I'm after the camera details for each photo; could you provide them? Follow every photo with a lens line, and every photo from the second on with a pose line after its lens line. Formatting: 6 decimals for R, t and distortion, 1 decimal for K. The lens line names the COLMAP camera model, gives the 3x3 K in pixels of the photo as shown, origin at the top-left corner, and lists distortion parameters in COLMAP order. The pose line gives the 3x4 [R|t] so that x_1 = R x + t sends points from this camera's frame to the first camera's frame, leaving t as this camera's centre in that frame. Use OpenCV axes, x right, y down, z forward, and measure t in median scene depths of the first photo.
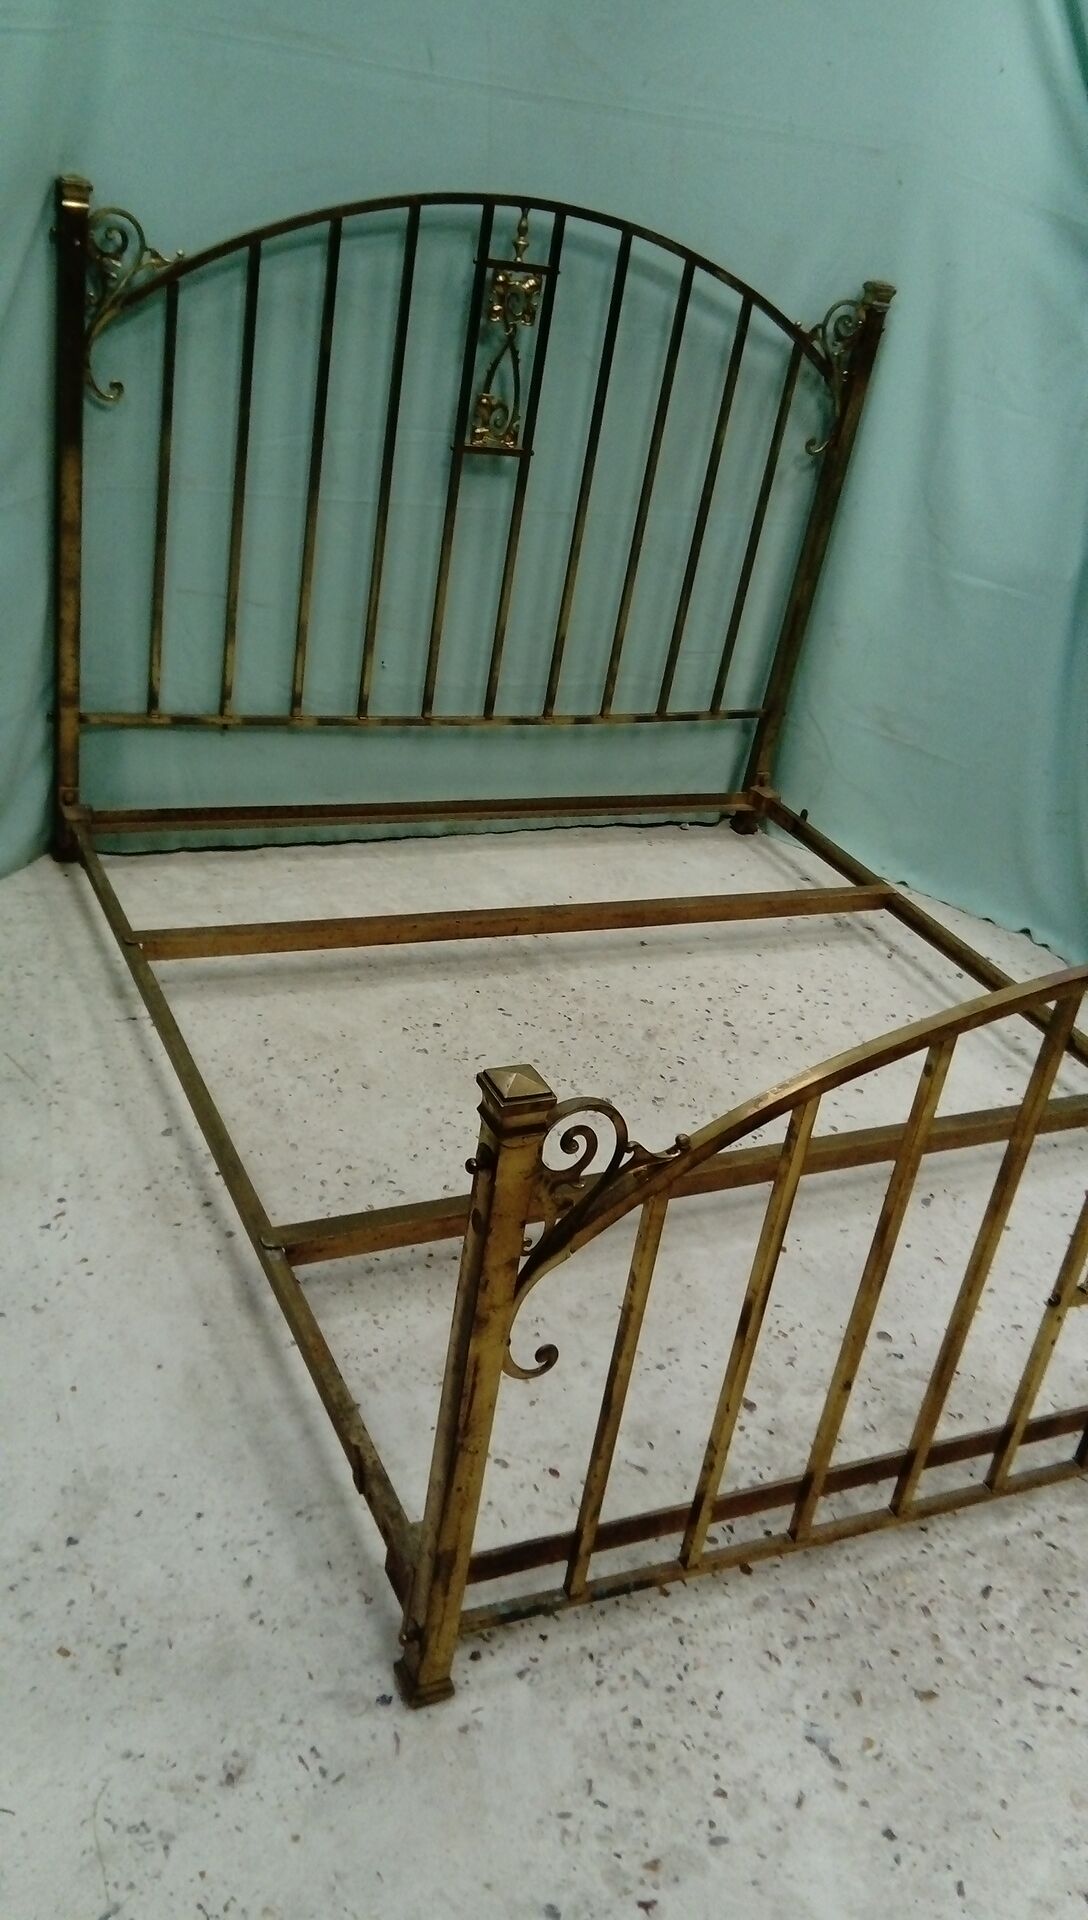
lens RADIAL K [[1585.5, 0, 556.6], [0, 1585.5, 988.9], [0, 0, 1]] dist [0.071714, -0.174365]
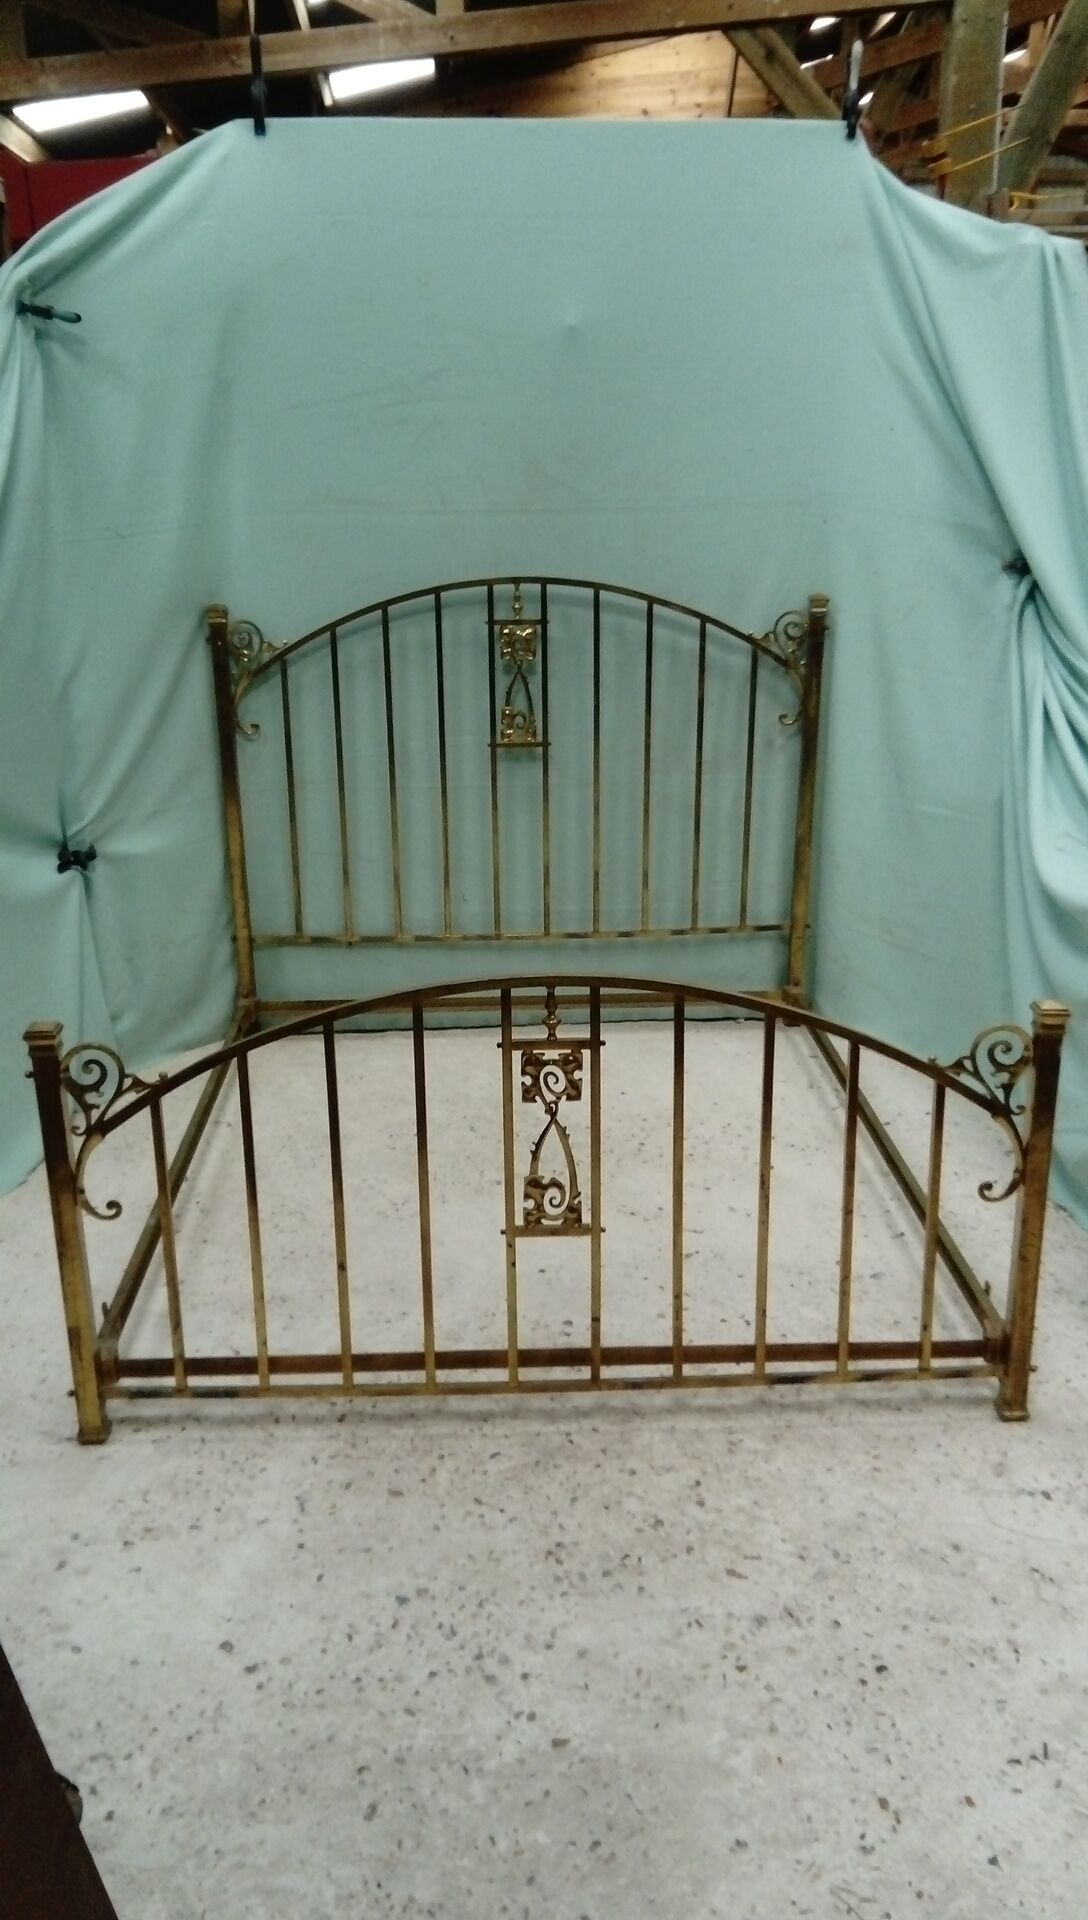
lens RADIAL K [[1585.5, 0, 556.6], [0, 1585.5, 988.9], [0, 0, 1]] dist [0.071714, -0.174365]
pose [[0.909376, -0.035097, -0.414491, 0.581297], [-0.053097, 0.978490, -0.199345, 0.158773], [0.412572, 0.203288, 0.887952, -0.200713]]
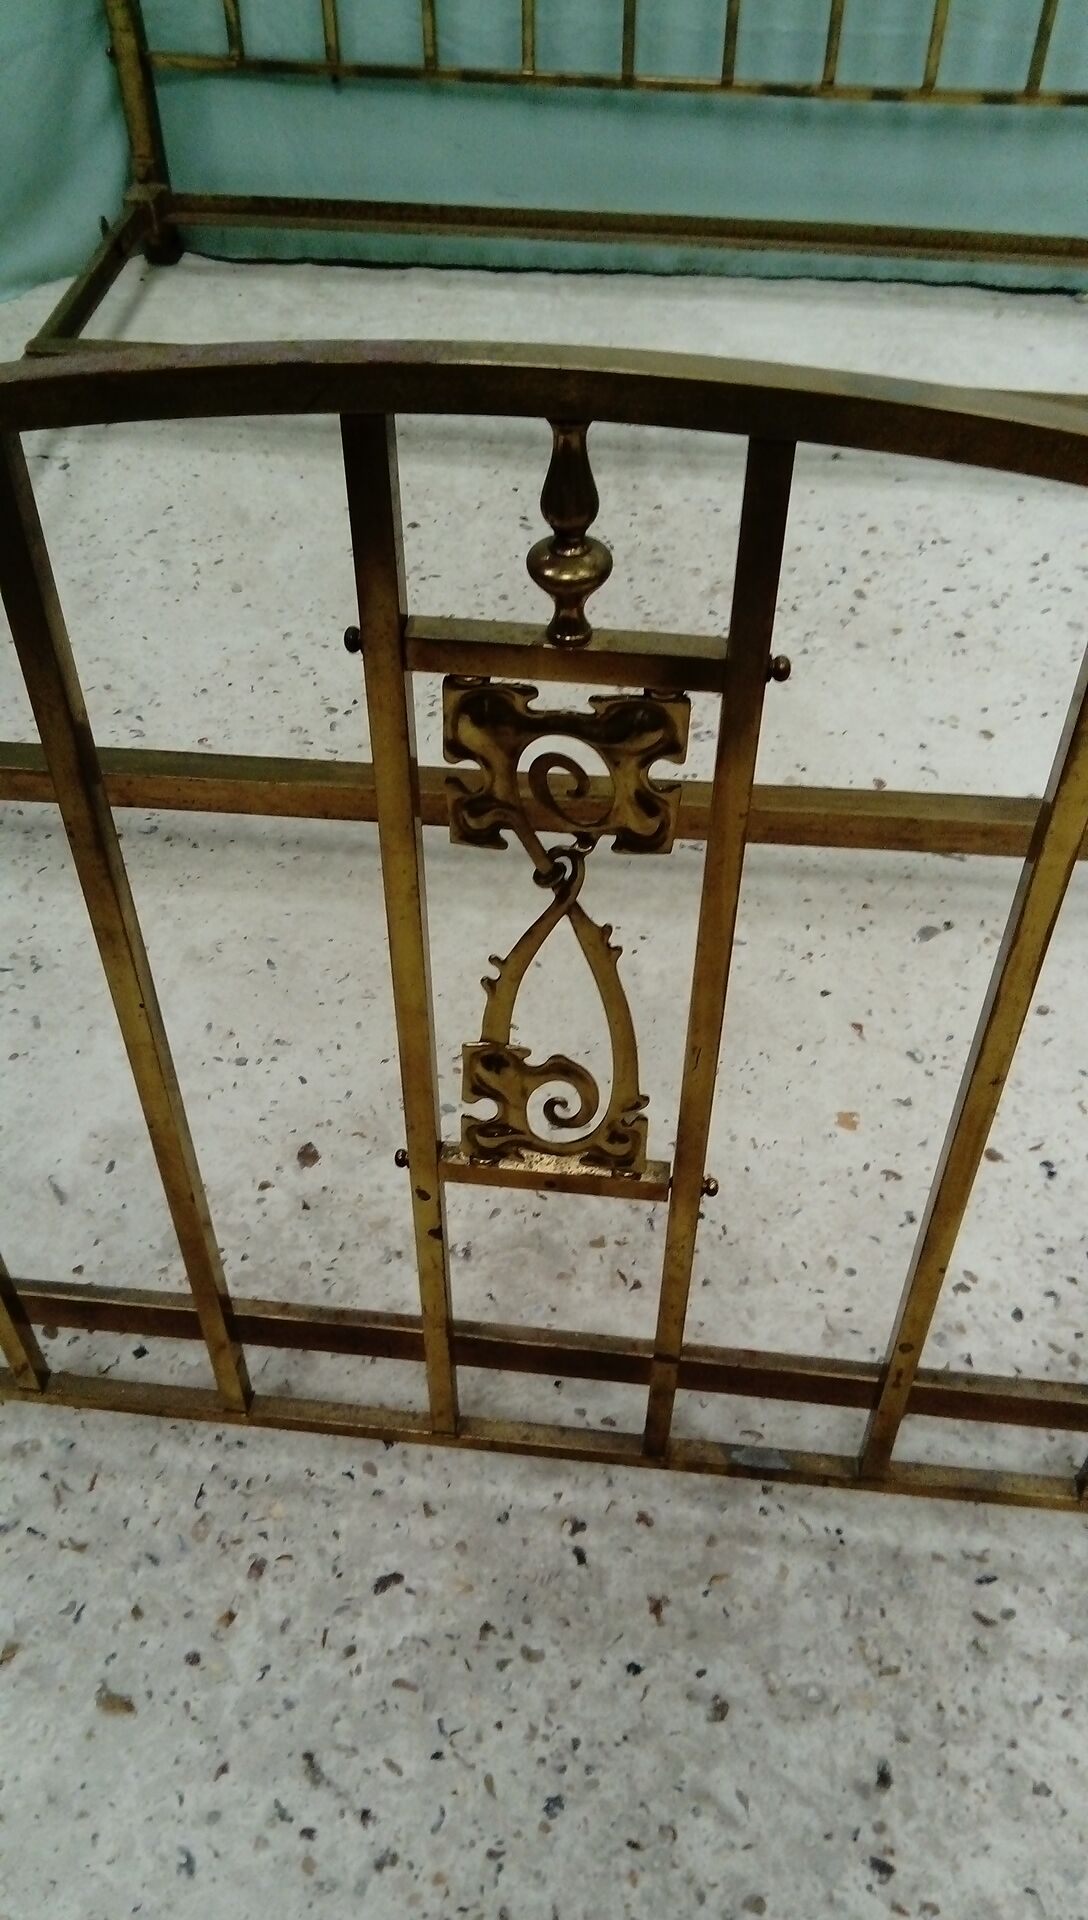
lens RADIAL K [[1585.5, 0, 556.6], [0, 1585.5, 988.9], [0, 0, 1]] dist [0.071714, -0.174365]
pose [[0.852516, 0.264198, -0.451017, 0.330626], [-0.135342, 0.945004, 0.297742, -0.001760], [0.504876, -0.192788, 0.841388, 0.372774]]
